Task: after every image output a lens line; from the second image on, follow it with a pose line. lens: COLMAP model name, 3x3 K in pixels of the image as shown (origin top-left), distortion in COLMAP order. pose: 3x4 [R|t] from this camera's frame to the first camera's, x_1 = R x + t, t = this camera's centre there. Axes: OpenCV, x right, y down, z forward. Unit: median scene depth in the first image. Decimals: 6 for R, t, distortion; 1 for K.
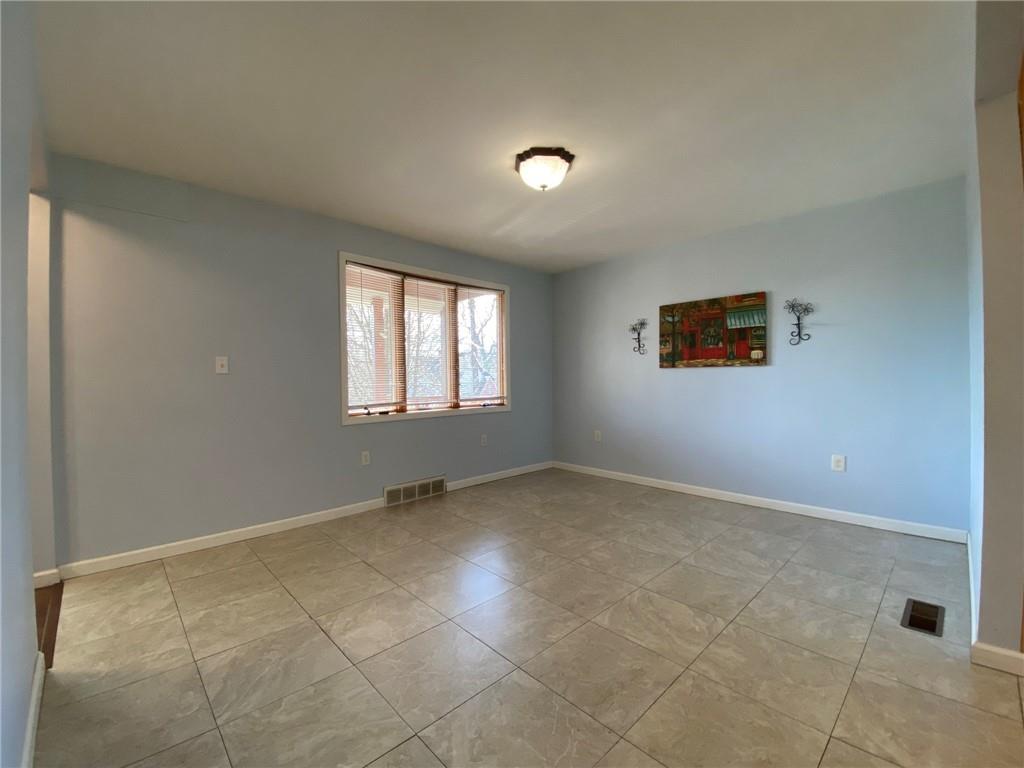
lens RADIAL K [[428.5, 0, 507.3], [0, 428.5, 381.4], [0, 0, 1]] dist [0.040024, -0.032437]
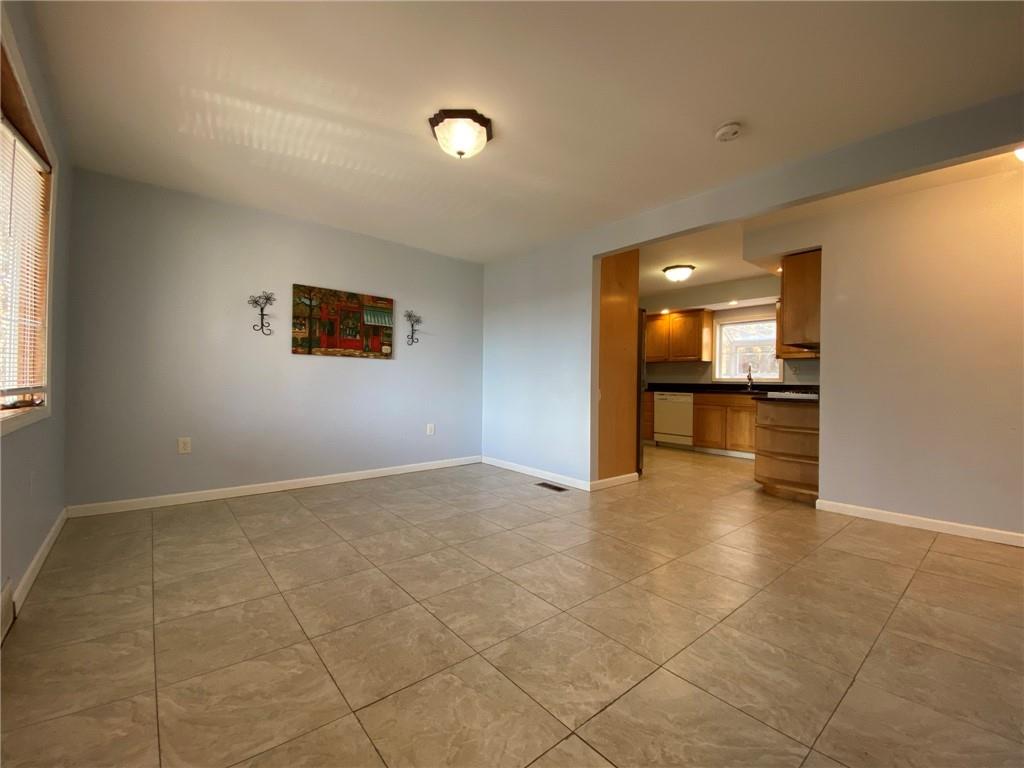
lens RADIAL K [[428.5, 0, 507.3], [0, 428.5, 381.4], [0, 0, 1]] dist [0.040024, -0.032437]
pose [[0.060498, 0.015530, 0.998048, -0.575089], [-0.011823, 0.999820, -0.014841, 0.038913], [-0.998098, -0.010902, 0.060671, 0.573350]]
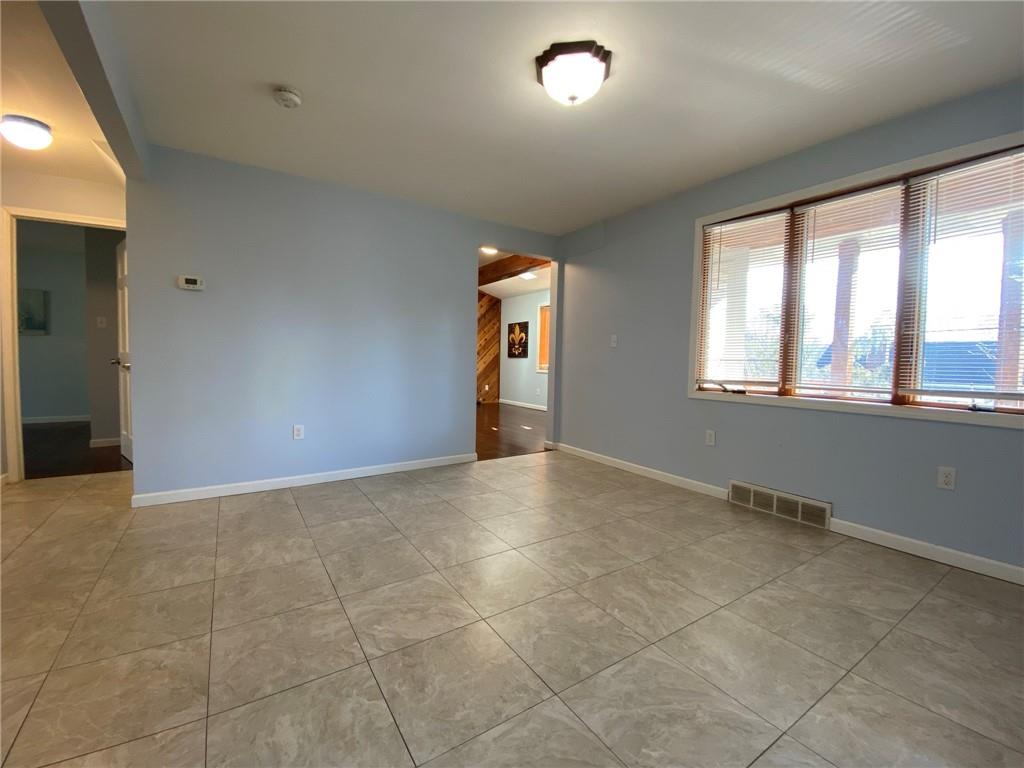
lens RADIAL K [[428.5, 0, 507.3], [0, 428.5, 381.4], [0, 0, 1]] dist [0.040024, -0.032437]
pose [[-0.179673, 0.060777, -0.981847, 0.621349], [-0.022509, 0.997574, 0.065870, 0.007788], [0.983469, 0.033936, -0.177869, 0.712124]]
